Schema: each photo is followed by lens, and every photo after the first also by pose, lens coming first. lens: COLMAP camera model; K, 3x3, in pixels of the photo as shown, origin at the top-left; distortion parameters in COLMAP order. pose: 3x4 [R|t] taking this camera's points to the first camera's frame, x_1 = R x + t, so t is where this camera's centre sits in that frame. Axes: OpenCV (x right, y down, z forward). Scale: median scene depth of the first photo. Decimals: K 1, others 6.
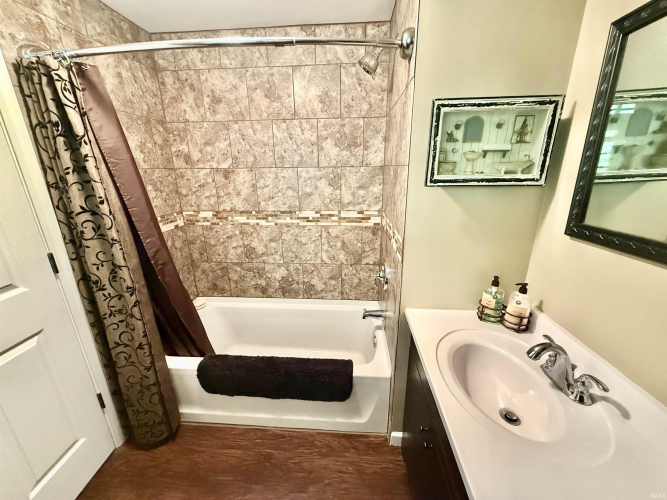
lens RADIAL K [[265.2, 0, 330.5], [0, 265.2, 252.0], [0, 0, 1]] dist [0.000325, -0.000229]
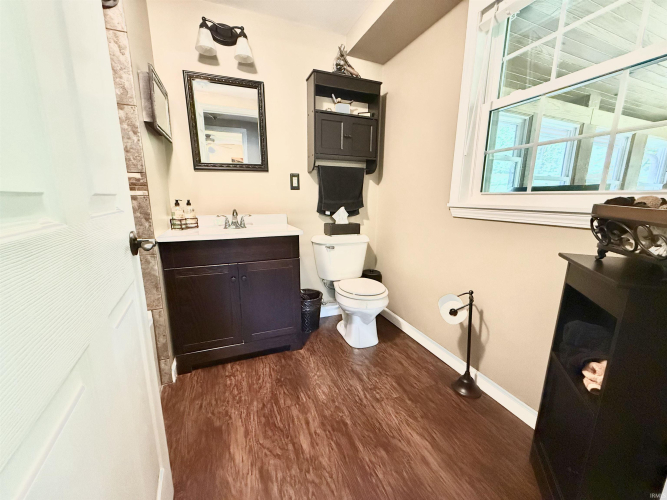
lens RADIAL K [[265.2, 0, 333.8], [0, 265.2, 250.1], [0, 0, 1]] dist [0.000325, -0.000229]
pose [[-0.458614, -0.161112, 0.873909, -1.035775], [0.265954, 0.913467, 0.307973, 0.106515], [-0.847905, 0.373660, -0.376080, 0.761557]]
